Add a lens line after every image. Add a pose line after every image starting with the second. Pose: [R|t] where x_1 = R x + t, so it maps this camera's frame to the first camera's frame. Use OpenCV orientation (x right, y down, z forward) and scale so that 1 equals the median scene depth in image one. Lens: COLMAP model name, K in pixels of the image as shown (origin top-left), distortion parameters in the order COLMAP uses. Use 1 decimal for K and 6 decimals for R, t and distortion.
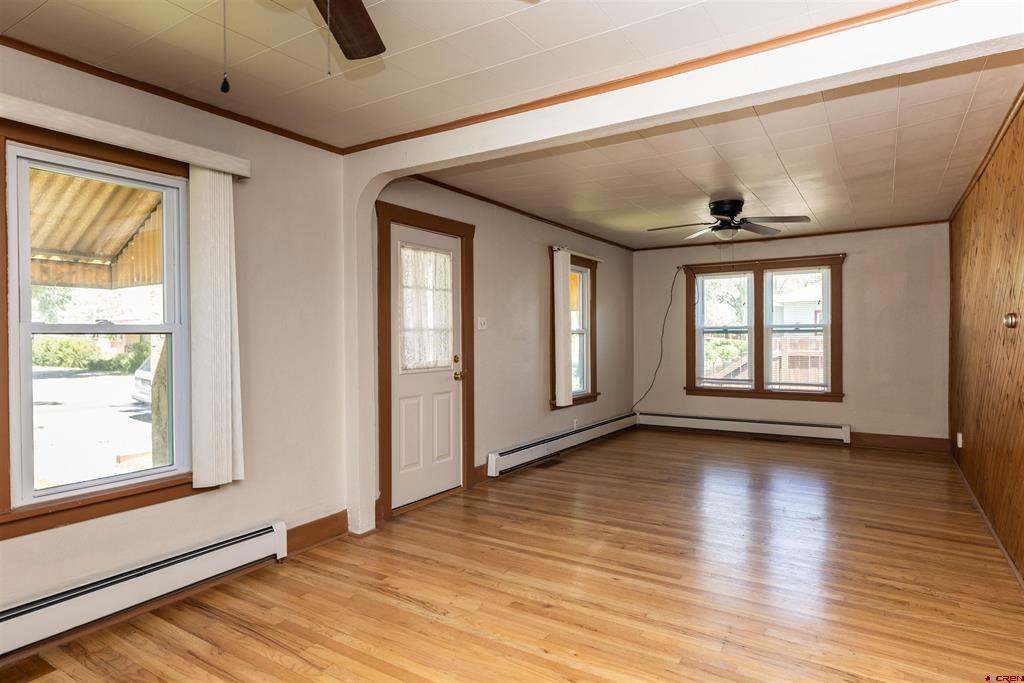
lens RADIAL K [[570.6, 0, 512.0], [0, 570.6, 341.5], [0, 0, 1]] dist [-0.003070, -0.000725]
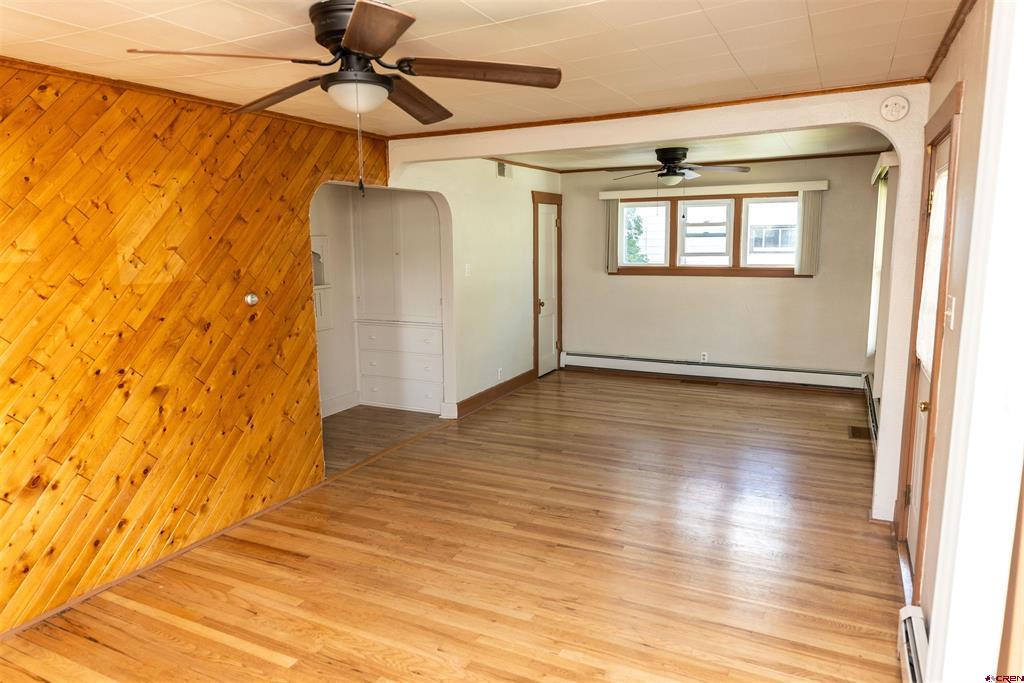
lens RADIAL K [[655.9, 0, 507.4], [0, 655.9, 333.4], [0, 0, 1]] dist [0.004171, 0.001350]
pose [[-0.994275, 0.034480, -0.101131, 0.243129], [0.018731, 0.988090, 0.152734, -0.072660], [0.105192, 0.149965, -0.983079, 1.092014]]
